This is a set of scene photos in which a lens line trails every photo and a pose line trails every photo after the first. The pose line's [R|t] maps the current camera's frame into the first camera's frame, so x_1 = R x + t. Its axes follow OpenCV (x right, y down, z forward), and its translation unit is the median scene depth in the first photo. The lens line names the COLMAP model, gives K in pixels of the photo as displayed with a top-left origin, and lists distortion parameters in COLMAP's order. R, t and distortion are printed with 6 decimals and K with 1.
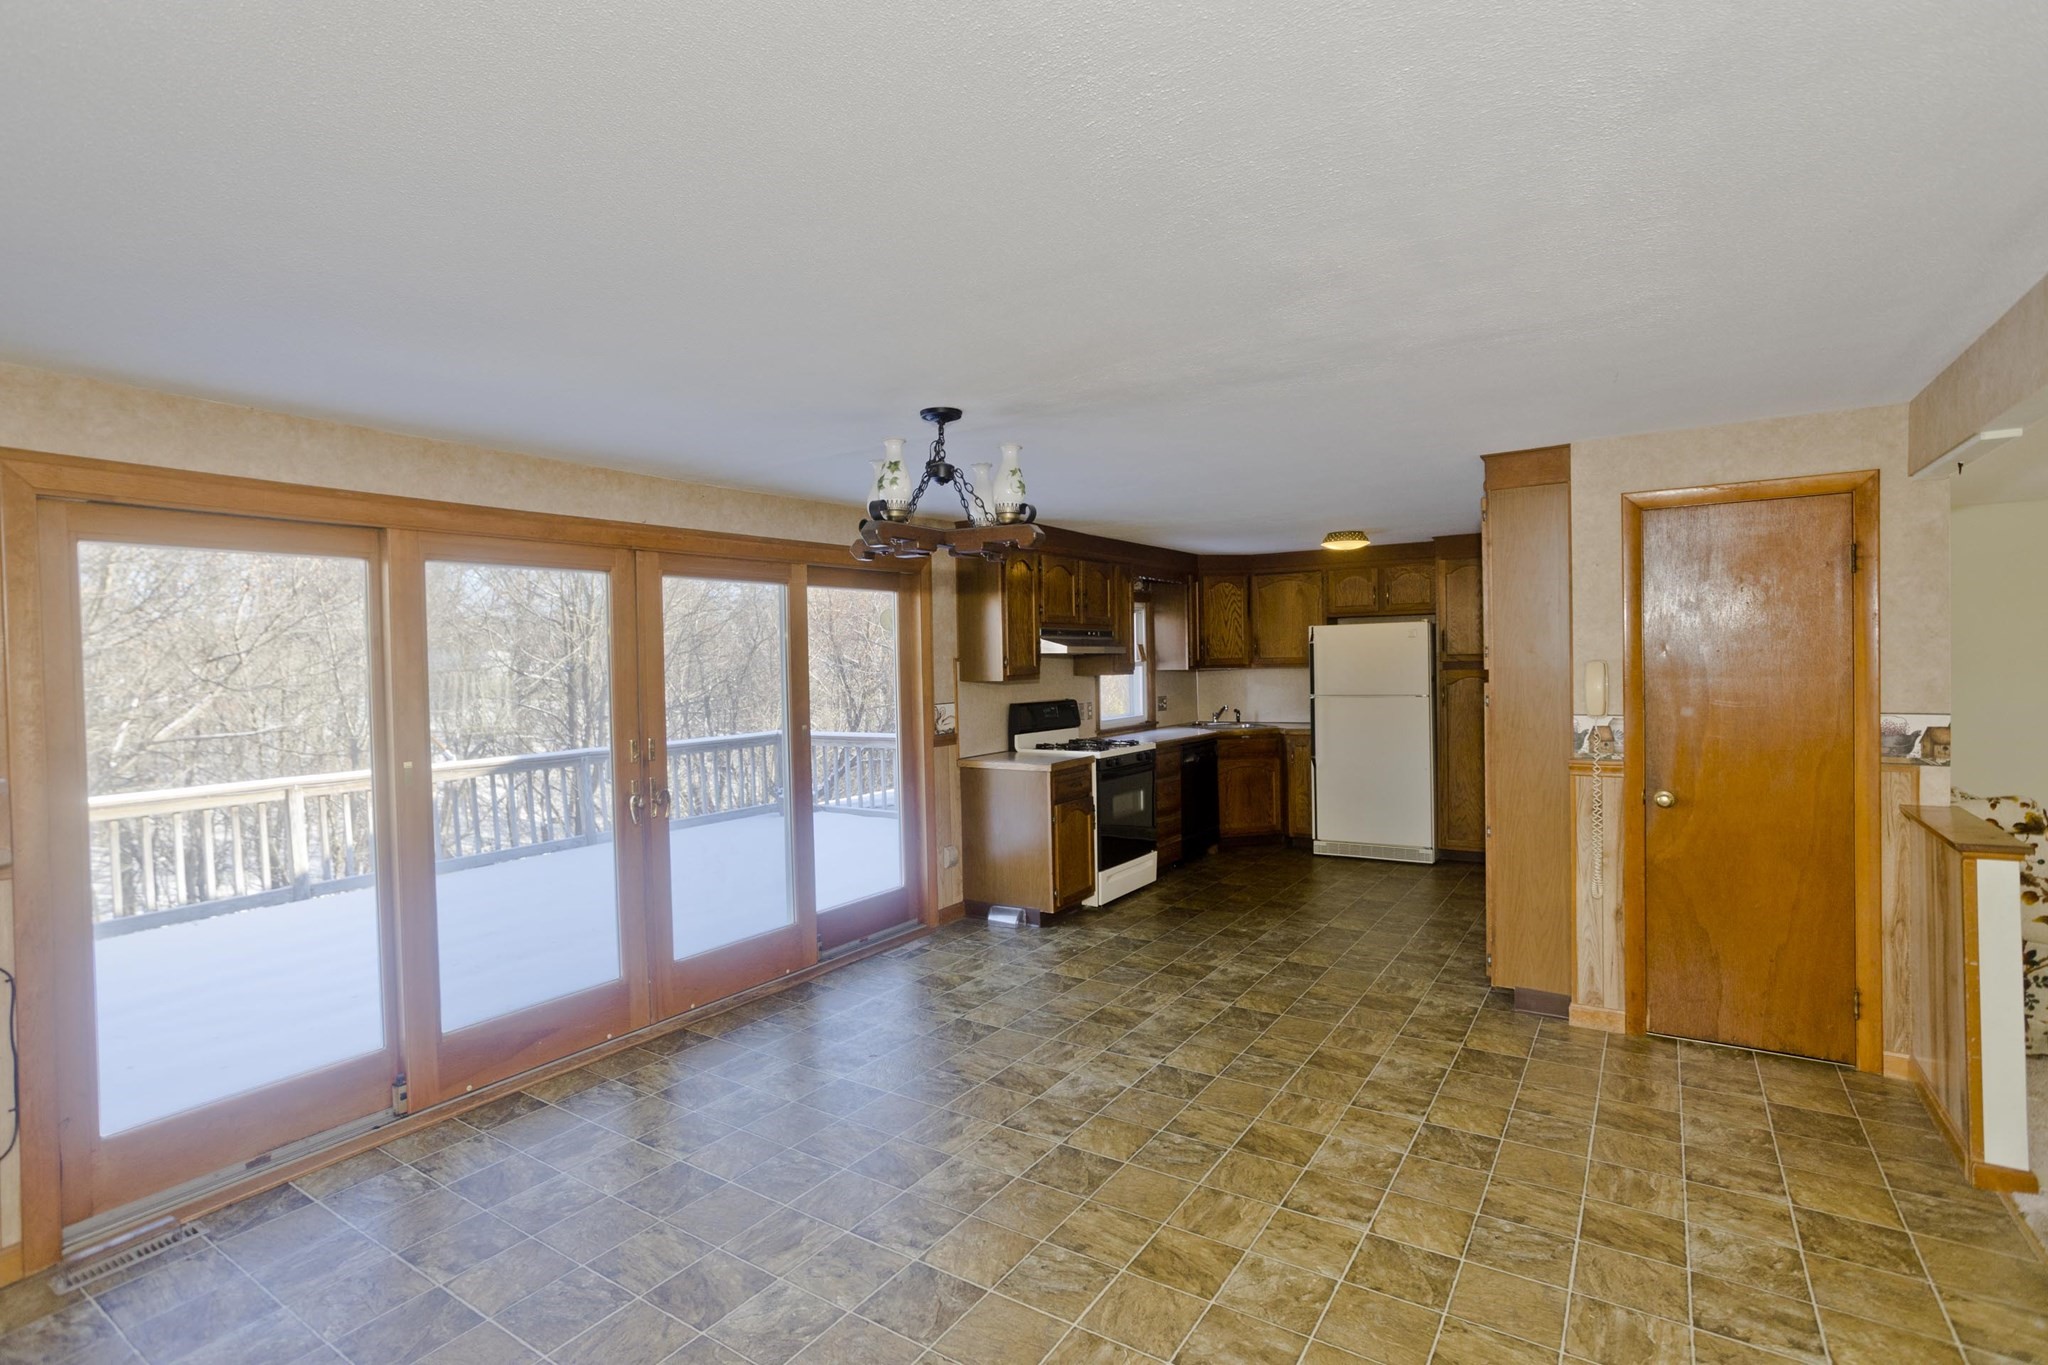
lens RADIAL K [[981.9, 0, 1028.5], [0, 981.9, 674.1], [0, 0, 1]] dist [-0.054265, 0.035985]
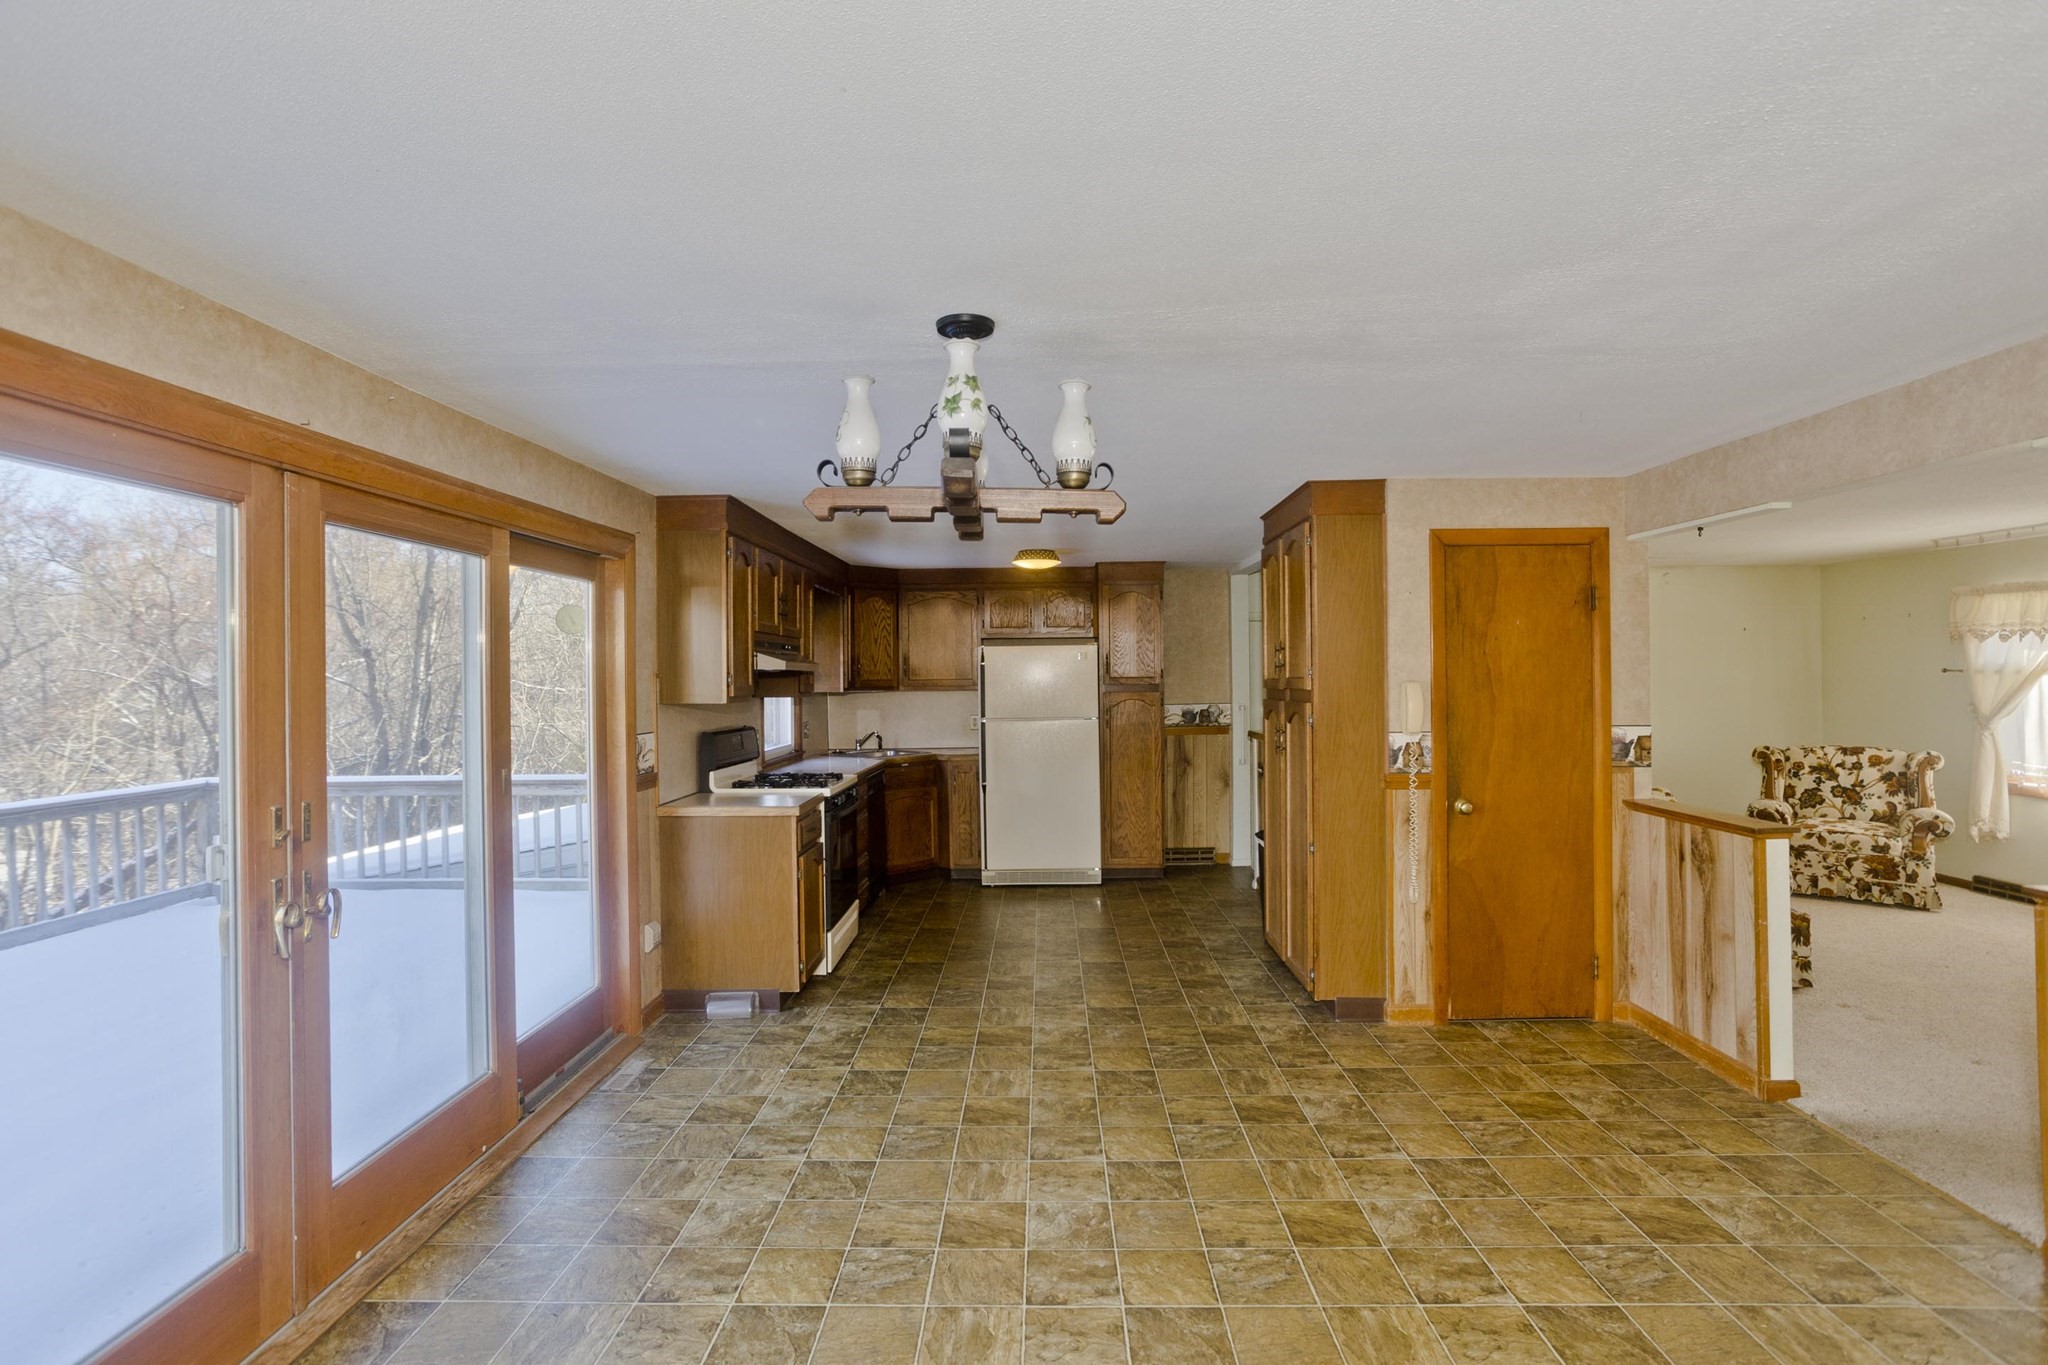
lens RADIAL K [[981.9, 0, 1028.5], [0, 981.9, 674.1], [0, 0, 1]] dist [-0.054265, 0.035985]
pose [[0.845242, 0.013854, 0.534204, -0.237199], [0.000138, 0.999658, -0.026144, 0.004061], [-0.534384, 0.022172, 0.844951, 0.209330]]
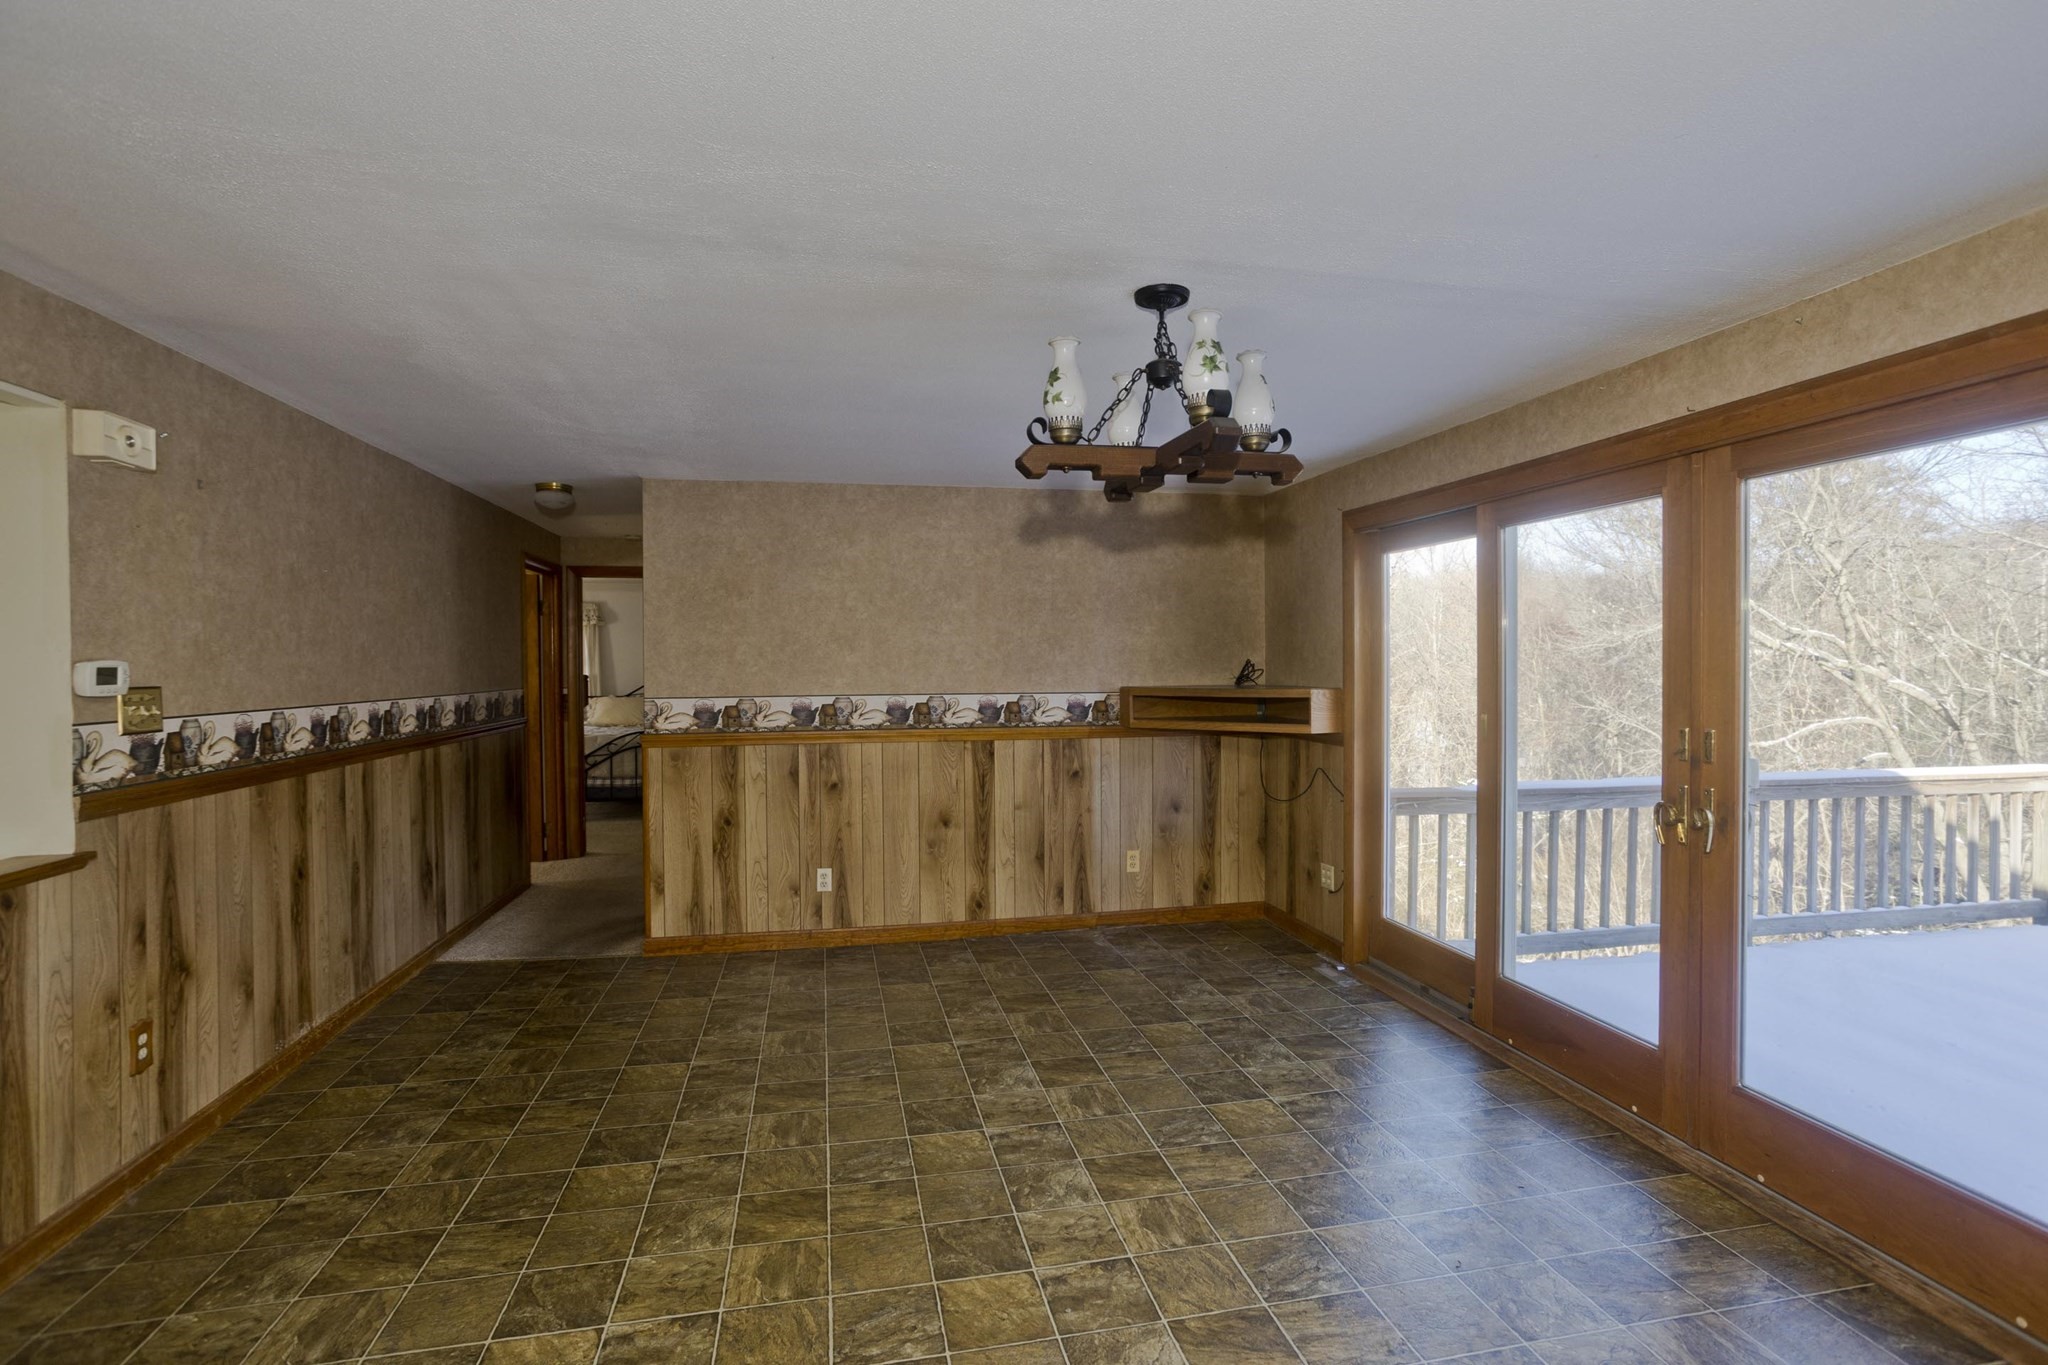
lens RADIAL K [[981.9, 0, 1028.5], [0, 981.9, 674.1], [0, 0, 1]] dist [-0.054265, 0.035985]
pose [[-0.704488, 0.034213, -0.708891, 0.294159], [0.008845, 0.999183, 0.039432, -0.001786], [0.709661, 0.021509, -0.704215, 0.812228]]
